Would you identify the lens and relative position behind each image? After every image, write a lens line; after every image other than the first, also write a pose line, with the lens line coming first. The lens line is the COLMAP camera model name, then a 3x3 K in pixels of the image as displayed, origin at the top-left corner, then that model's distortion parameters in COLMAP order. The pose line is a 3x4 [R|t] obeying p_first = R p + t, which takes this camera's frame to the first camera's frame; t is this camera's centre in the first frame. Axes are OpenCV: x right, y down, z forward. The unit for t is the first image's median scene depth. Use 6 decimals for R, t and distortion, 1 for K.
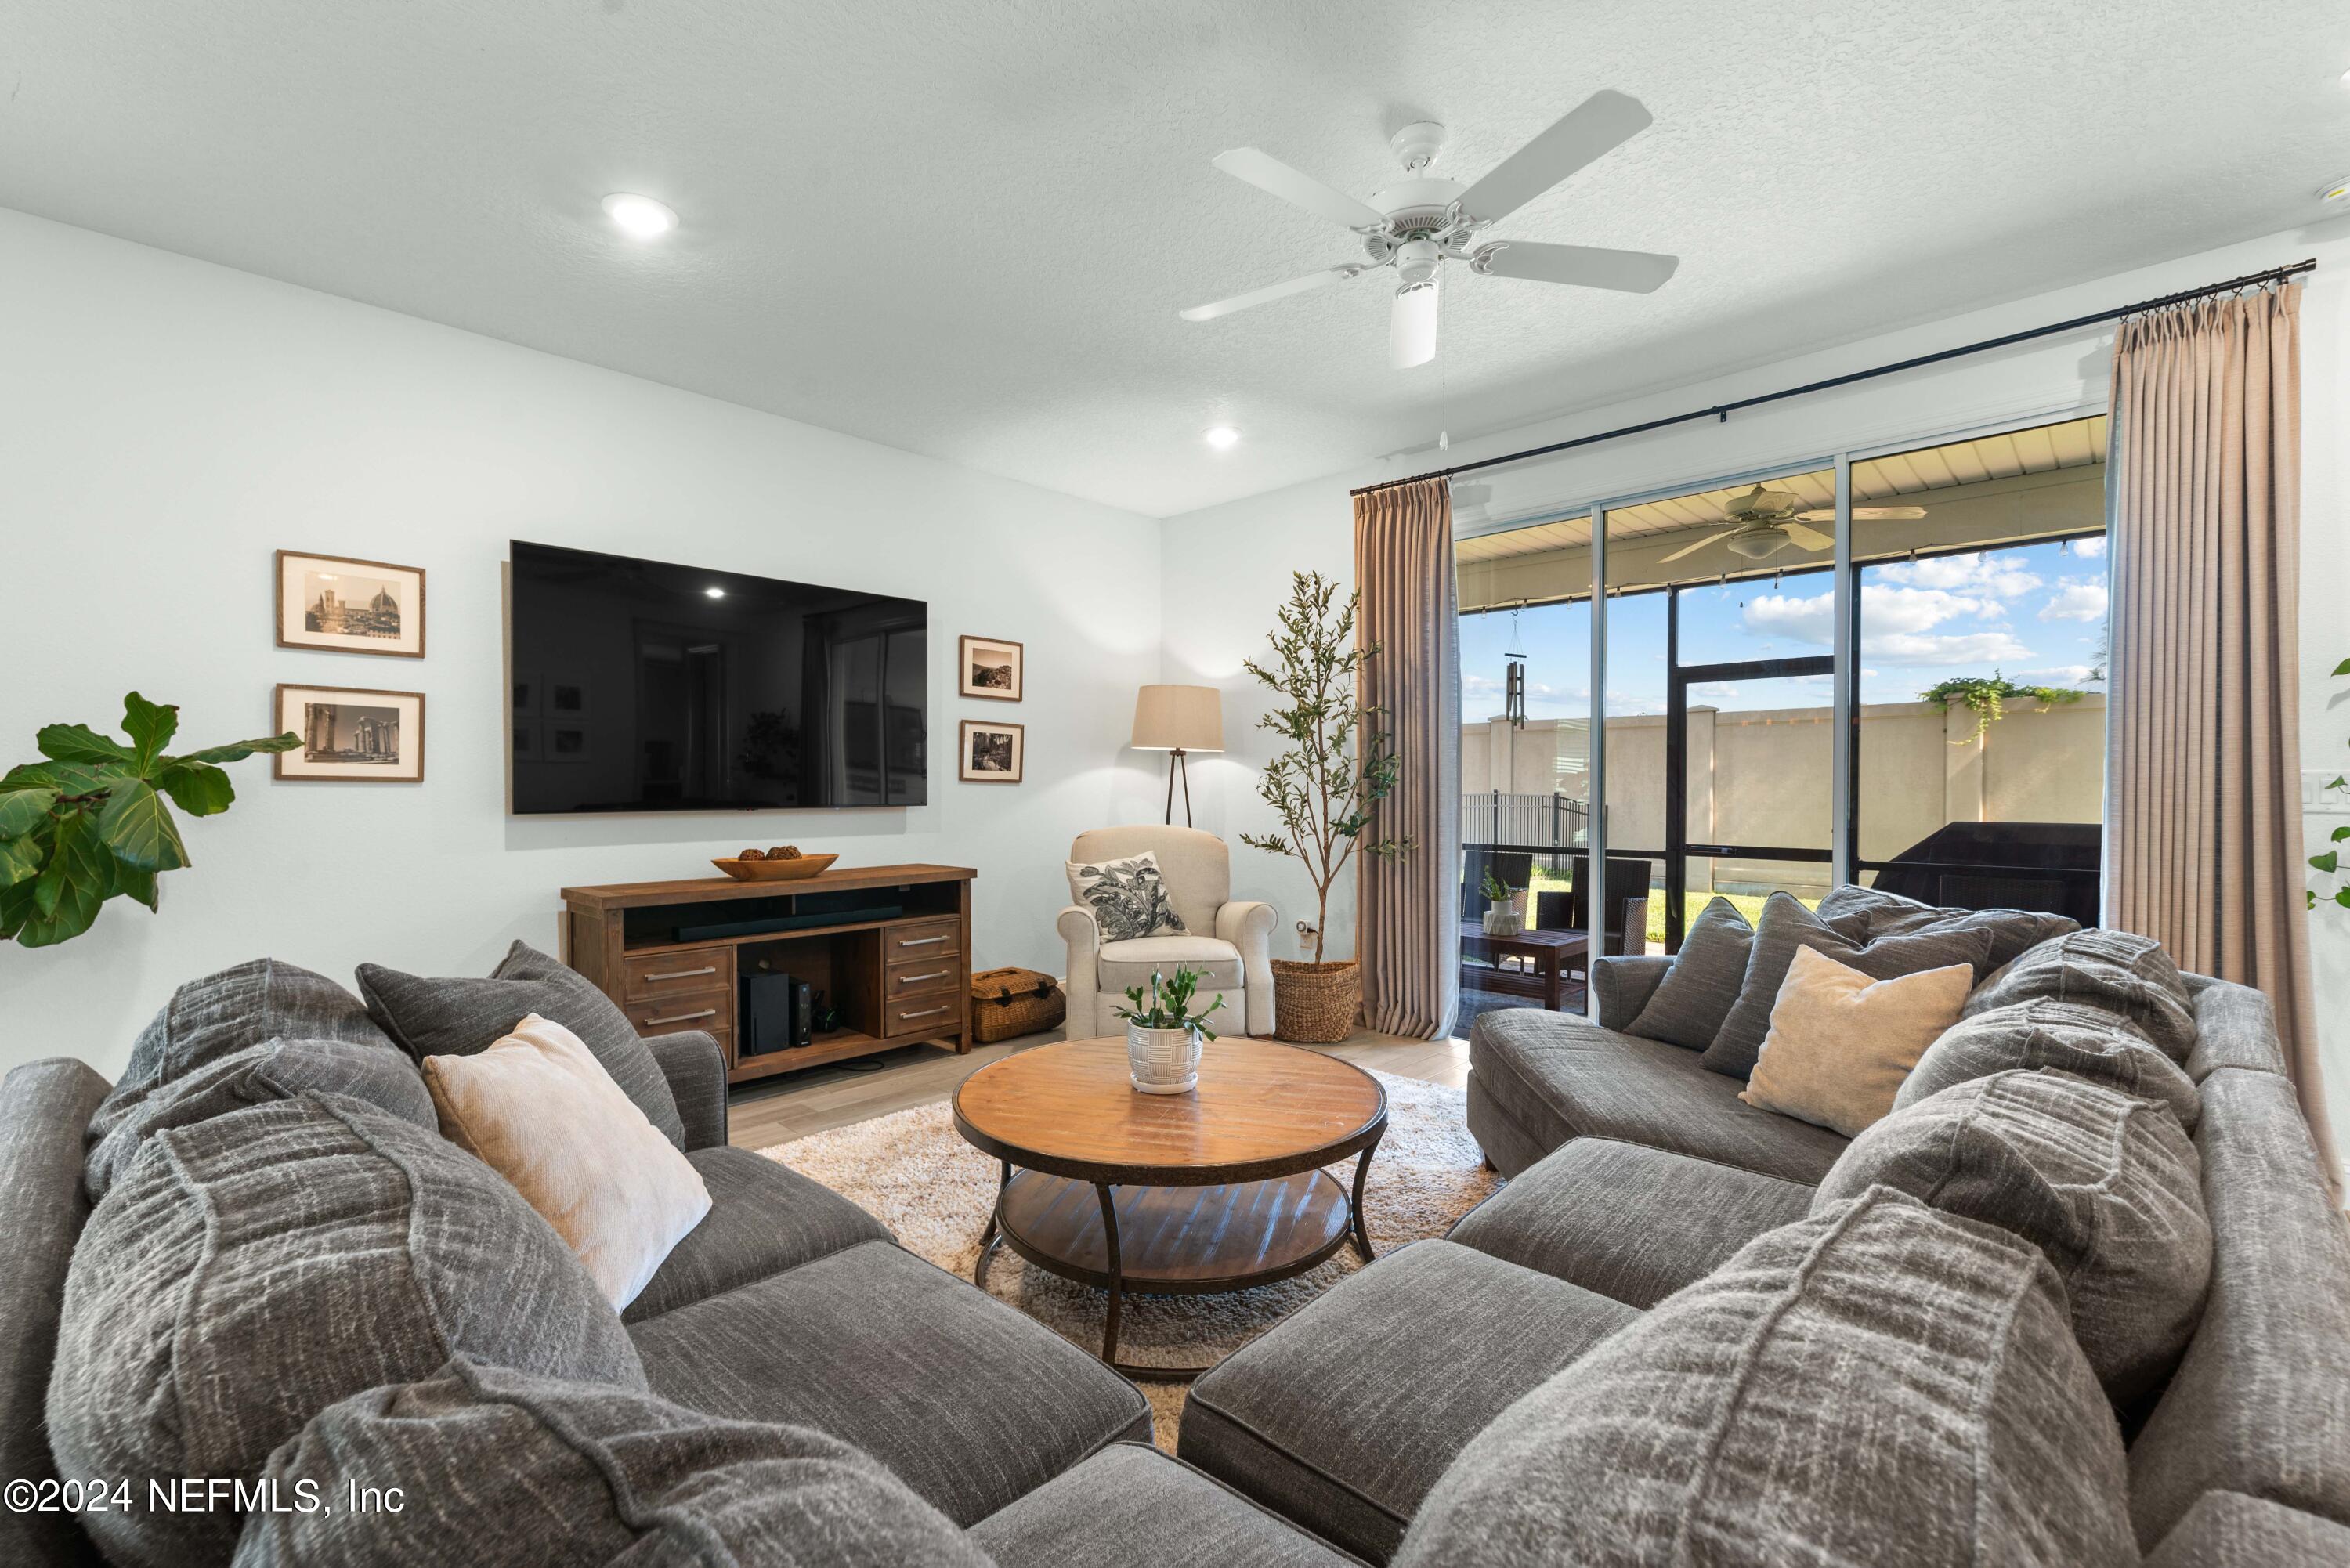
lens RADIAL K [[999.6, 0, 1161.2], [0, 999.6, 796.4], [0, 0, 1]] dist [-0.000781, -0.000679]
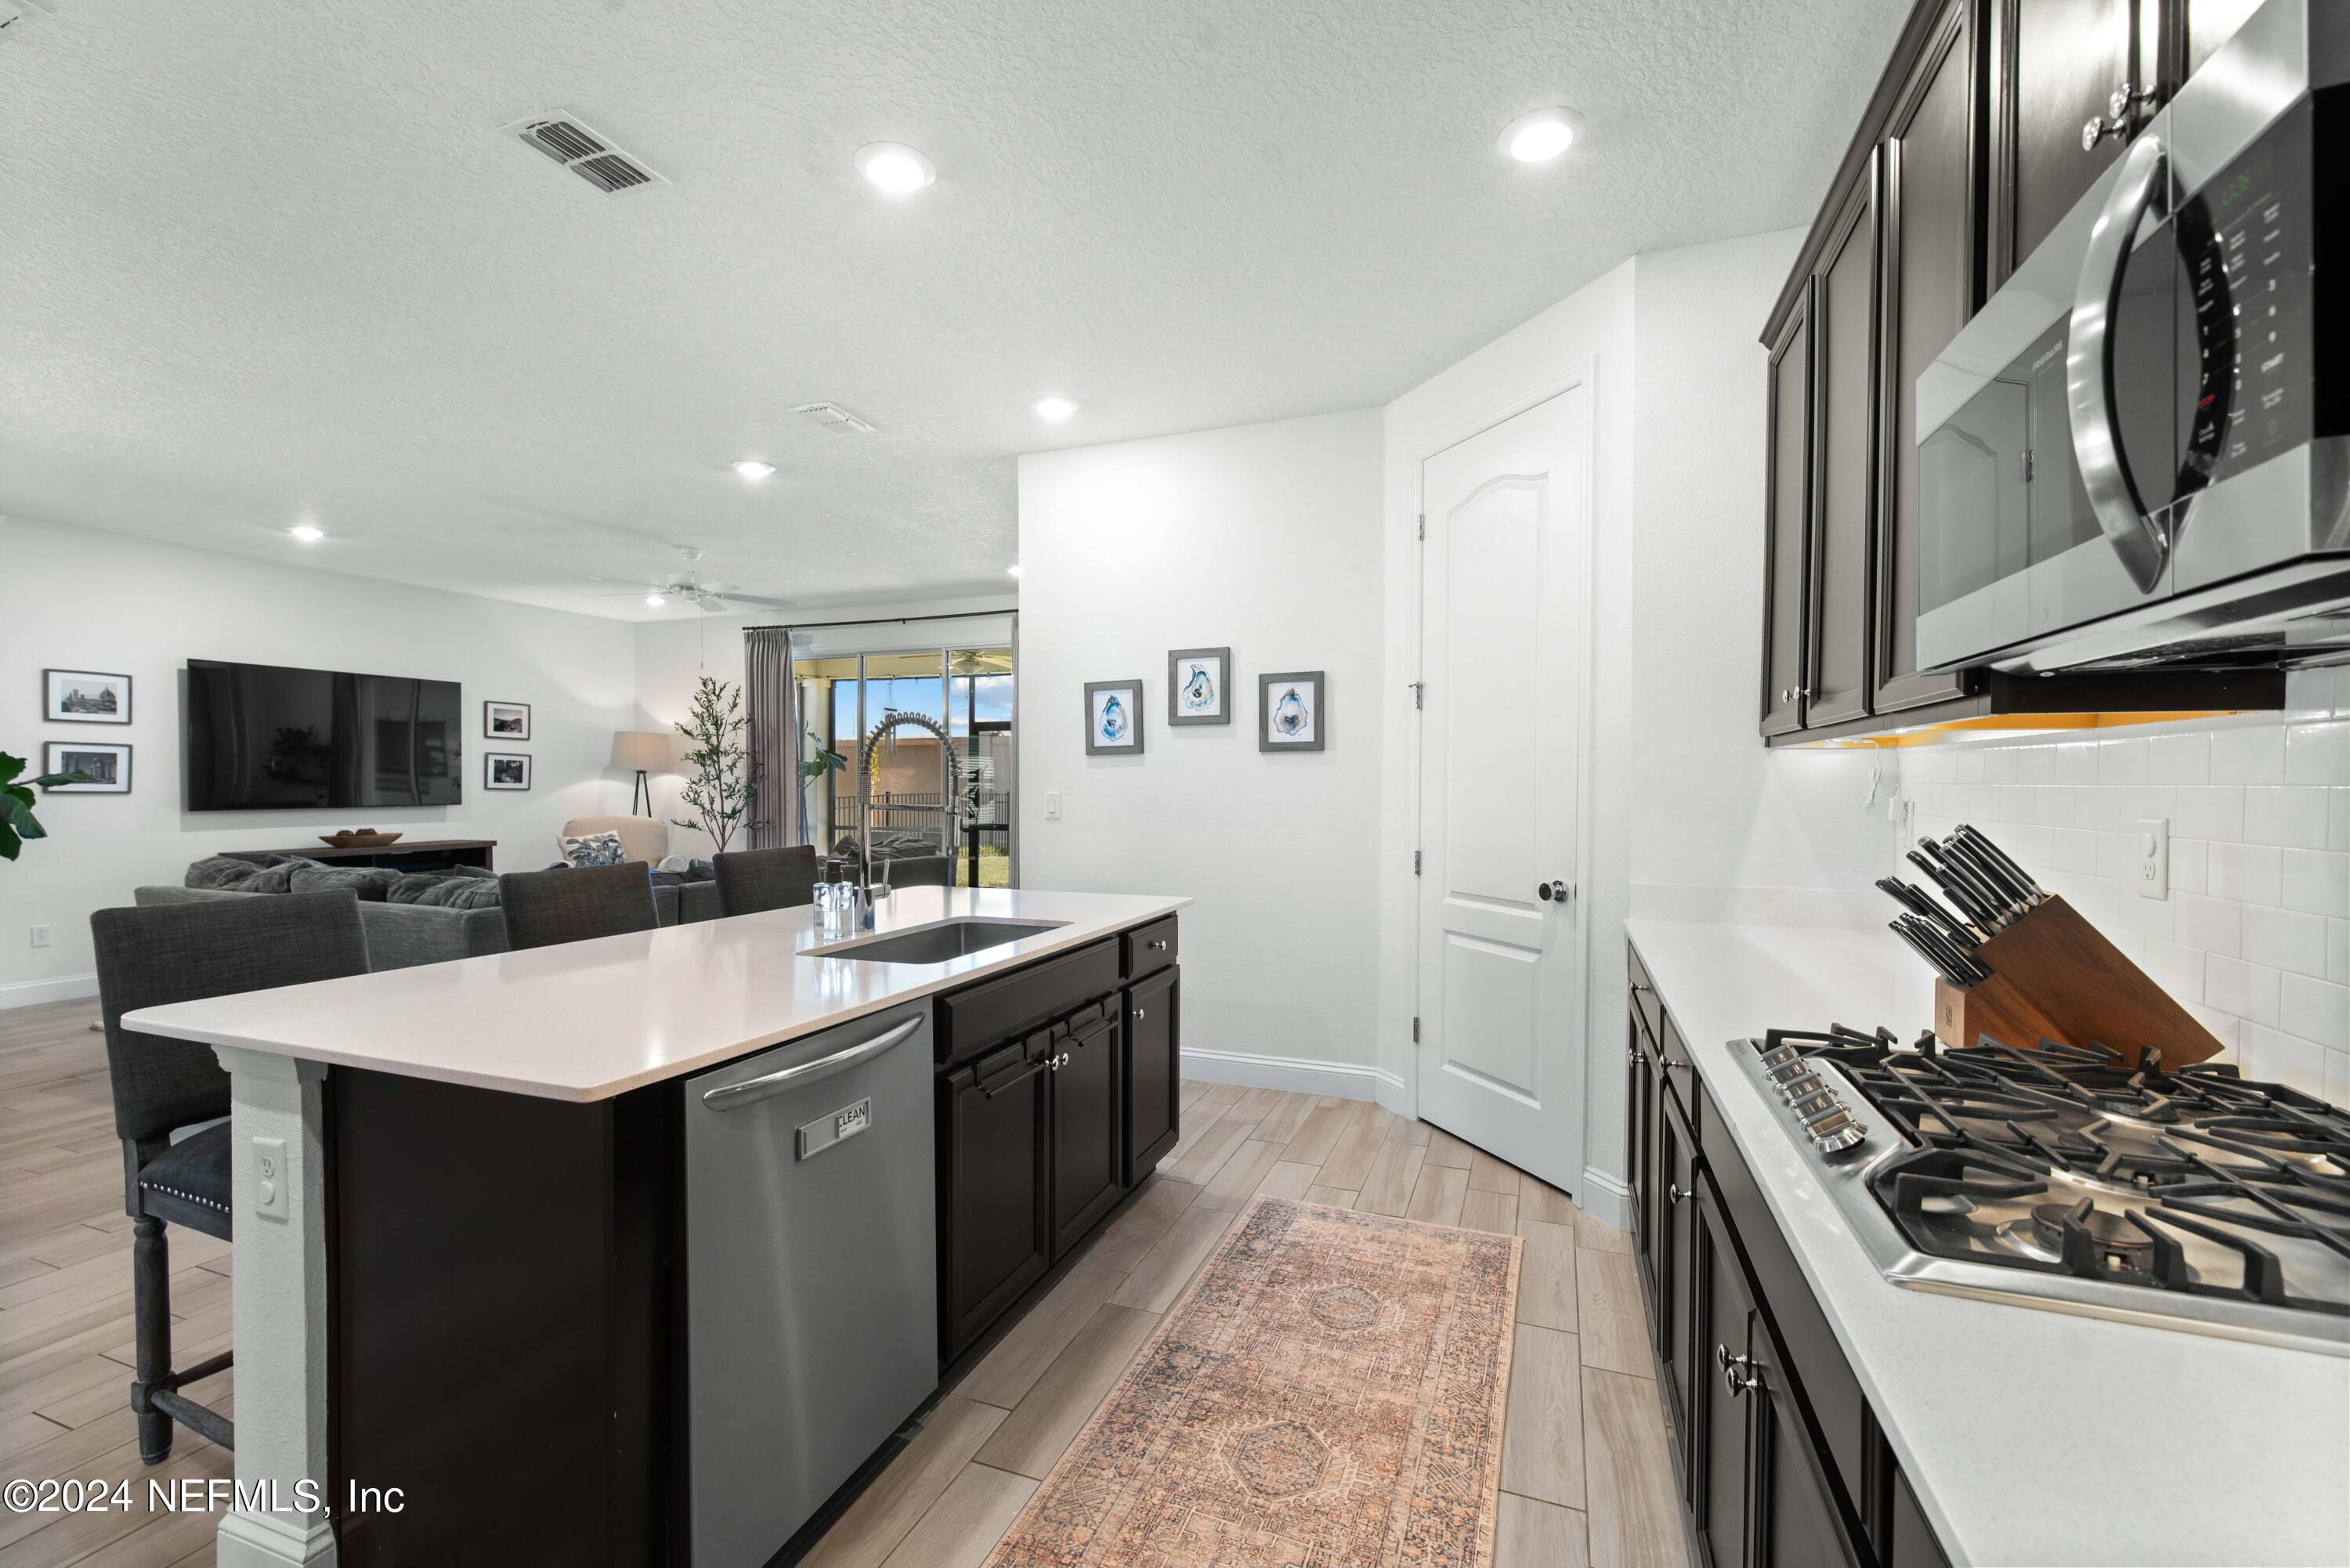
lens RADIAL K [[999.6, 0, 1172.2], [0, 999.6, 798.1], [0, 0, 1]] dist [-0.000781, -0.000679]
pose [[0.918825, -0.005560, 0.394627, 0.205979], [0.003665, 0.999978, 0.005557, -0.007298], [-0.394649, -0.003659, 0.918825, -1.044196]]
